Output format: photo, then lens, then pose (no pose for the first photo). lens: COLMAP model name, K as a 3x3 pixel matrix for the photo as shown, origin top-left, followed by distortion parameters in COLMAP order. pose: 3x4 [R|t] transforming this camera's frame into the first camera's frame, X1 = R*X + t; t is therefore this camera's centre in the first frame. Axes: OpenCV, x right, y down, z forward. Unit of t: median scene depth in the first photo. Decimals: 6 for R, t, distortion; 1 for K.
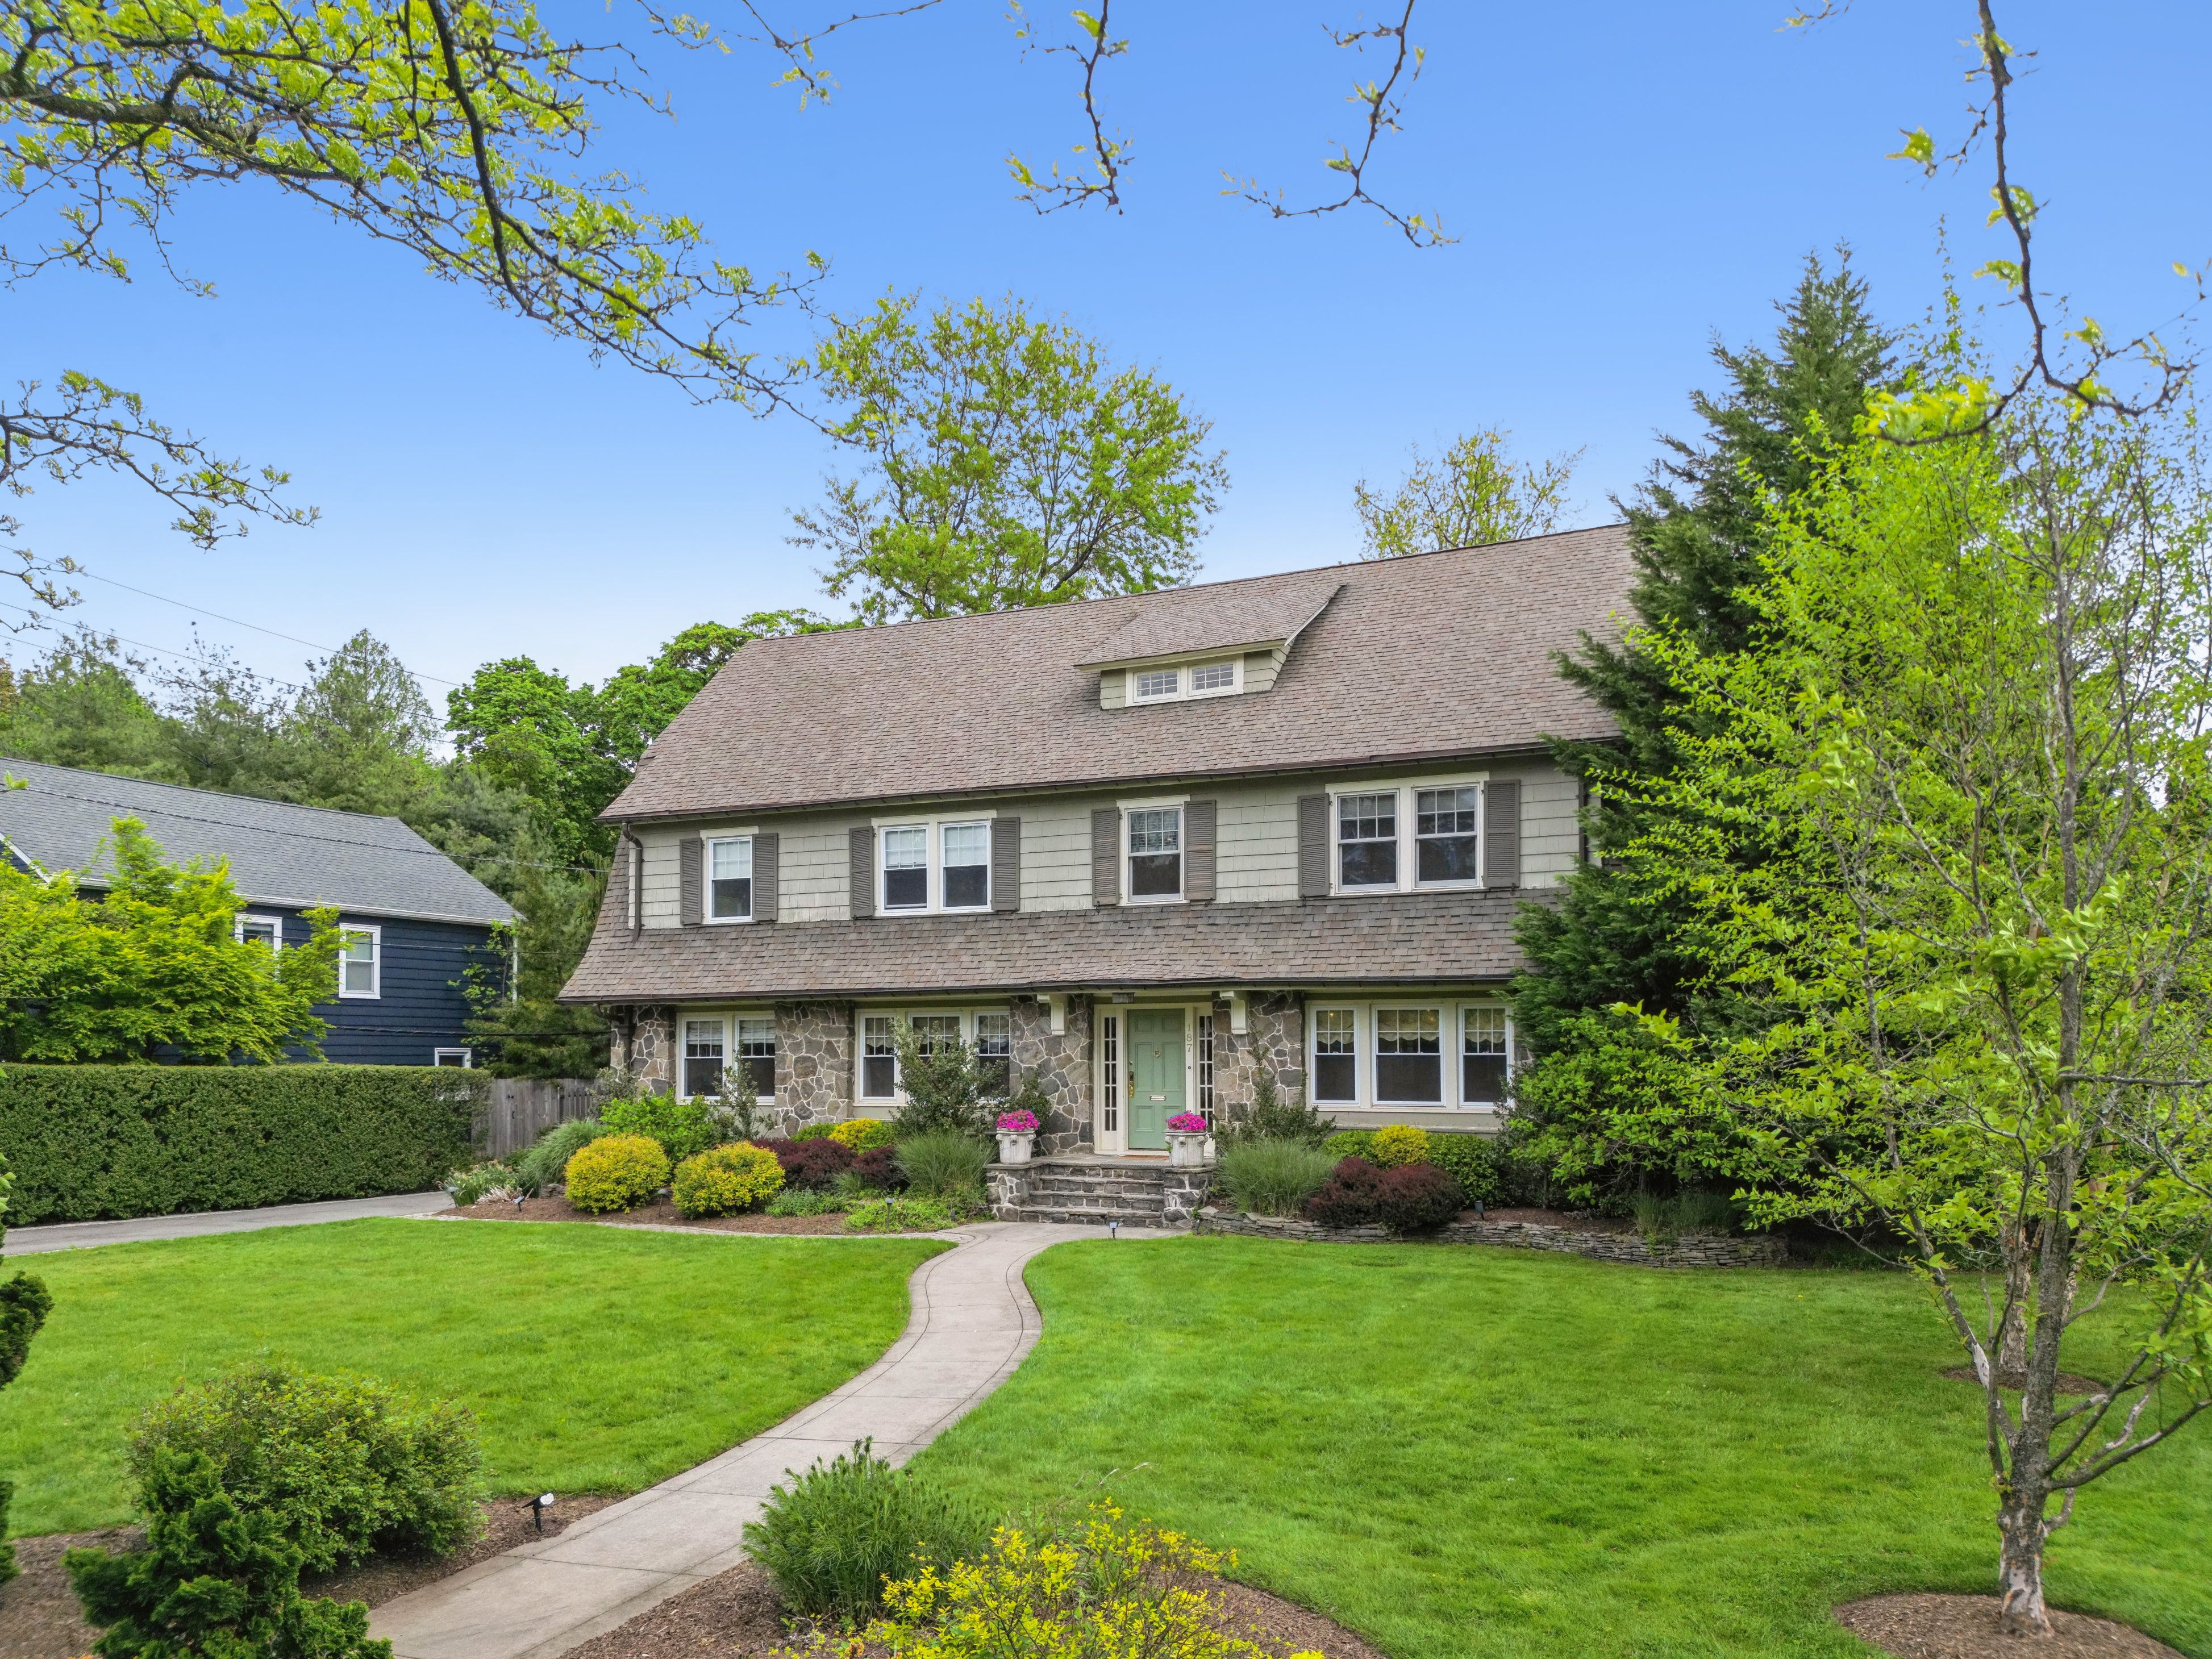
lens RADIAL K [[1611.5, 0, 1102.0], [0, 1611.5, 1002.2], [0, 0, 1]] dist [-0.005571, -0.083496]
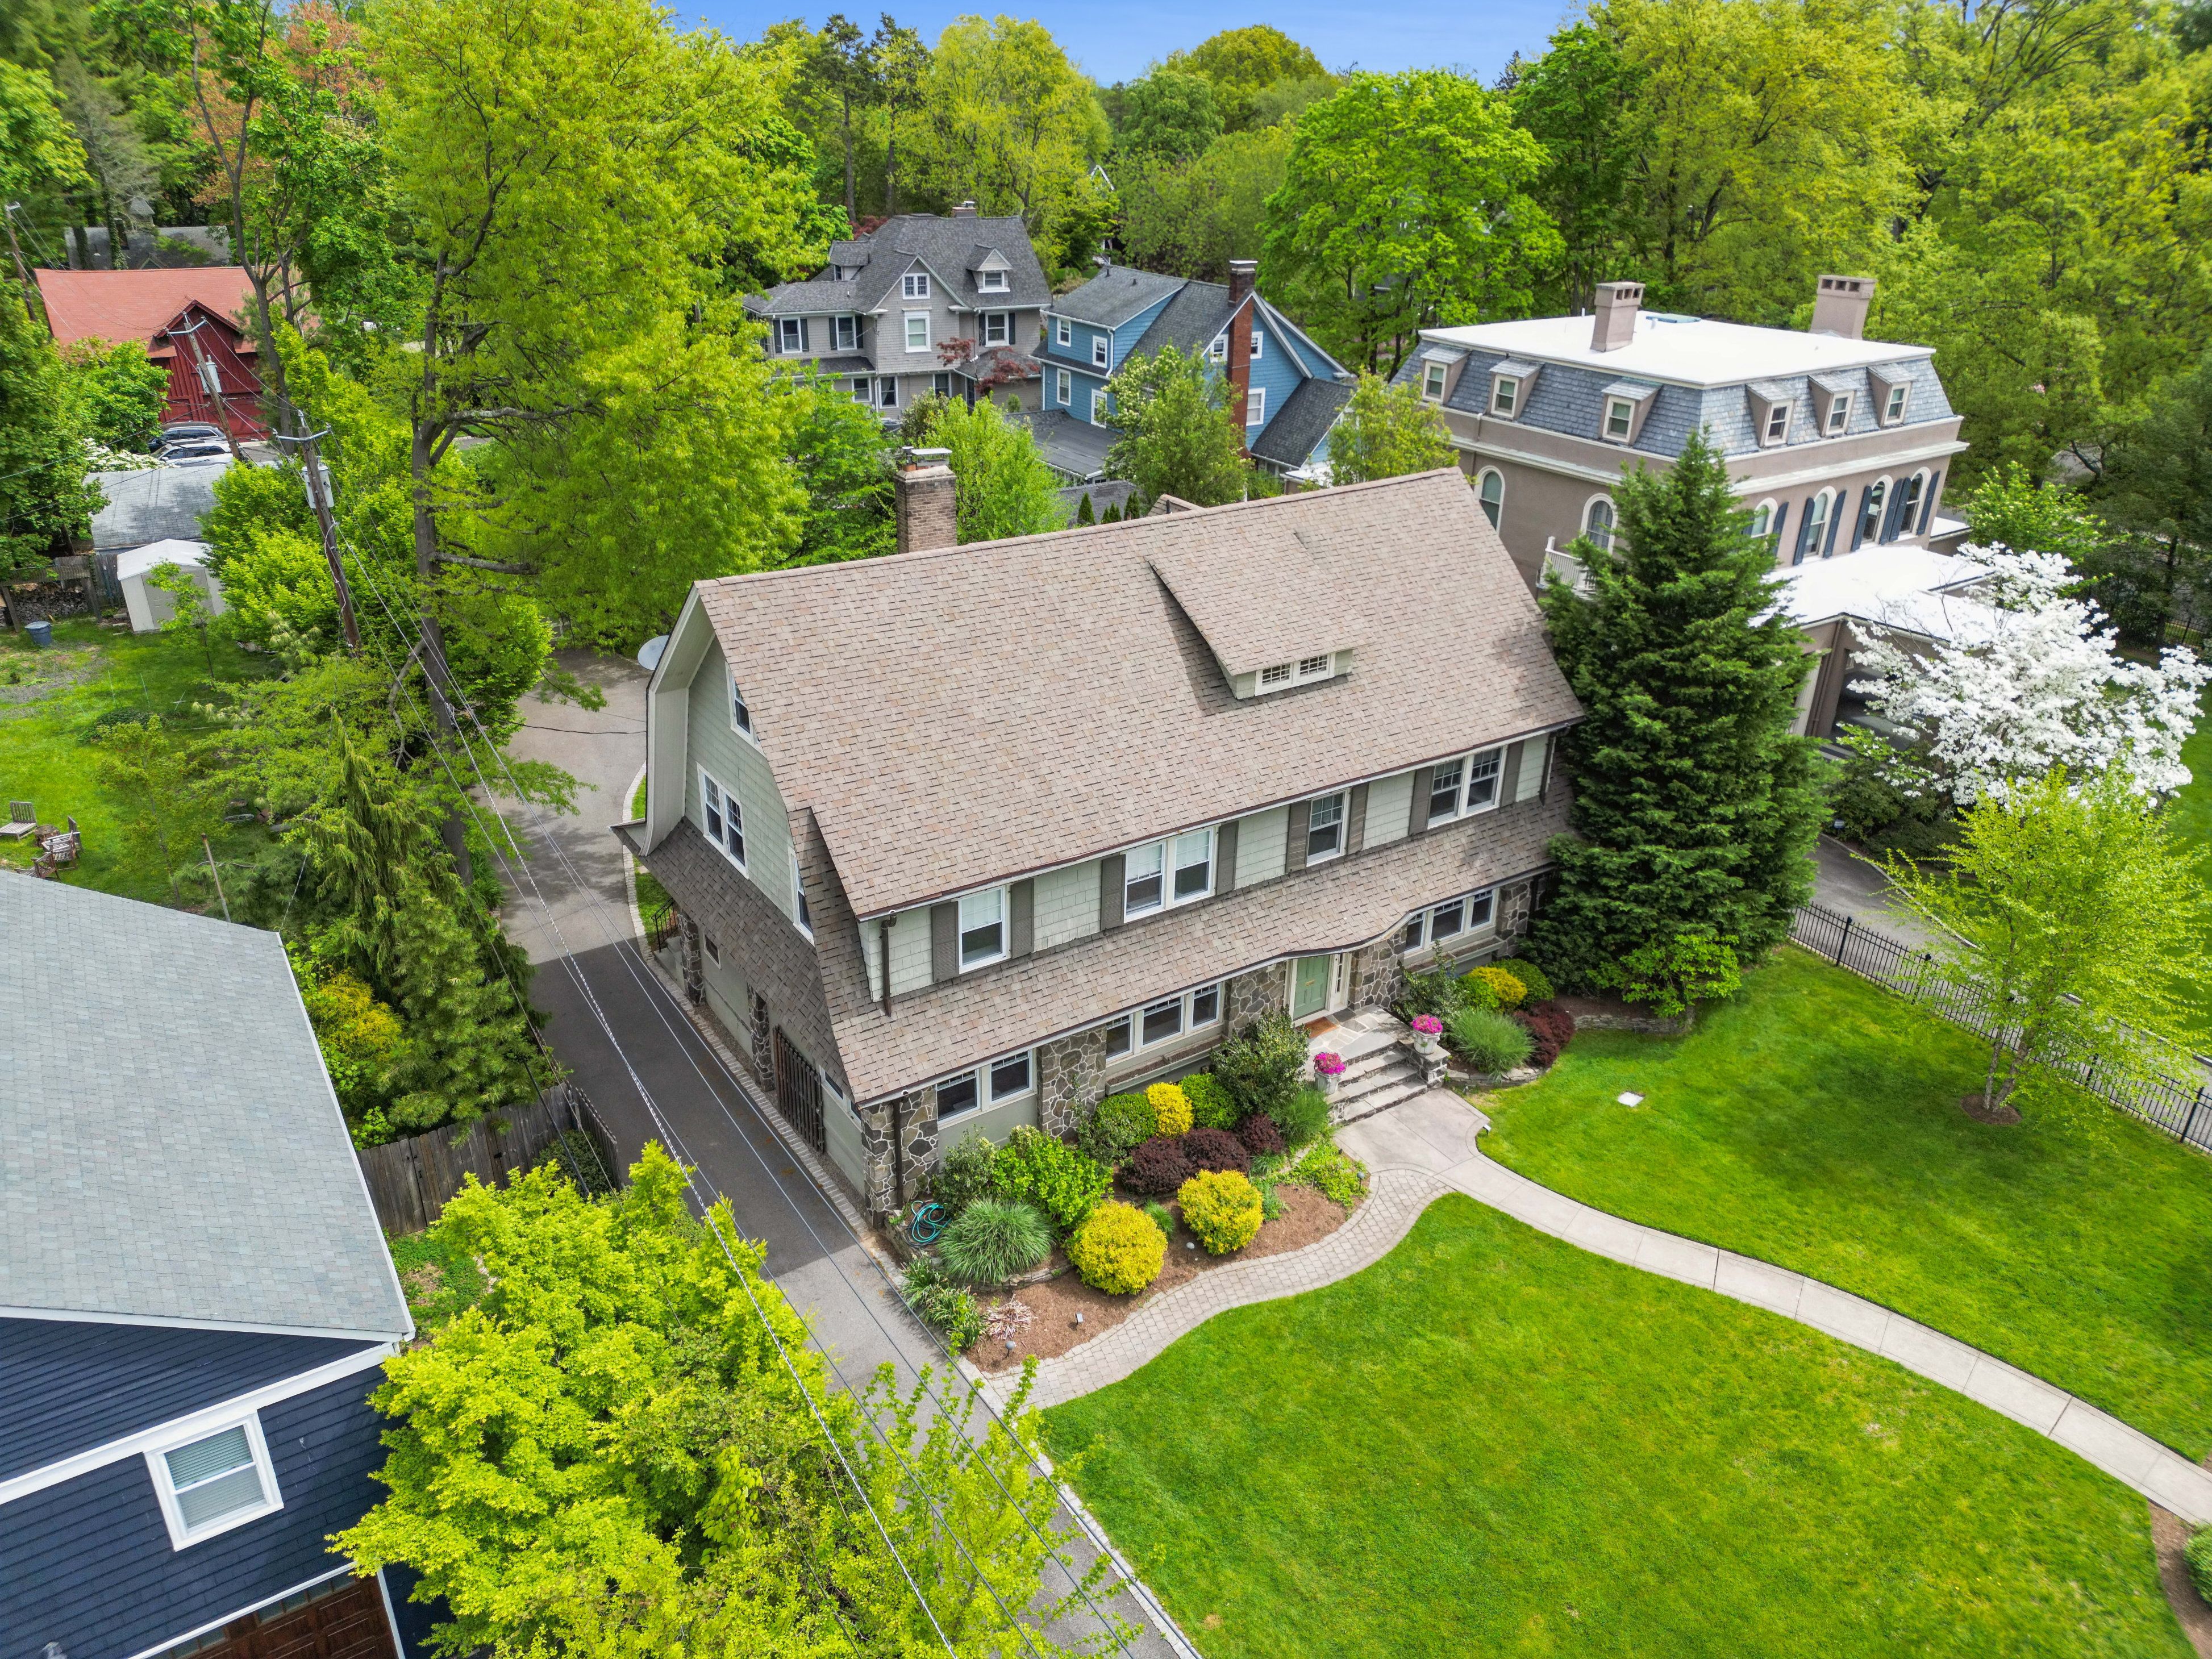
lens RADIAL K [[1558.6, 0, 1108.6], [0, 1558.6, 819.3], [0, 0, 1]] dist [0.091061, -0.073698]
pose [[0.544831, -0.345657, 0.763990, -1.048549], [-0.043065, 0.898353, 0.437159, -0.654620], [-0.837439, -0.271079, 0.474564, 0.552604]]
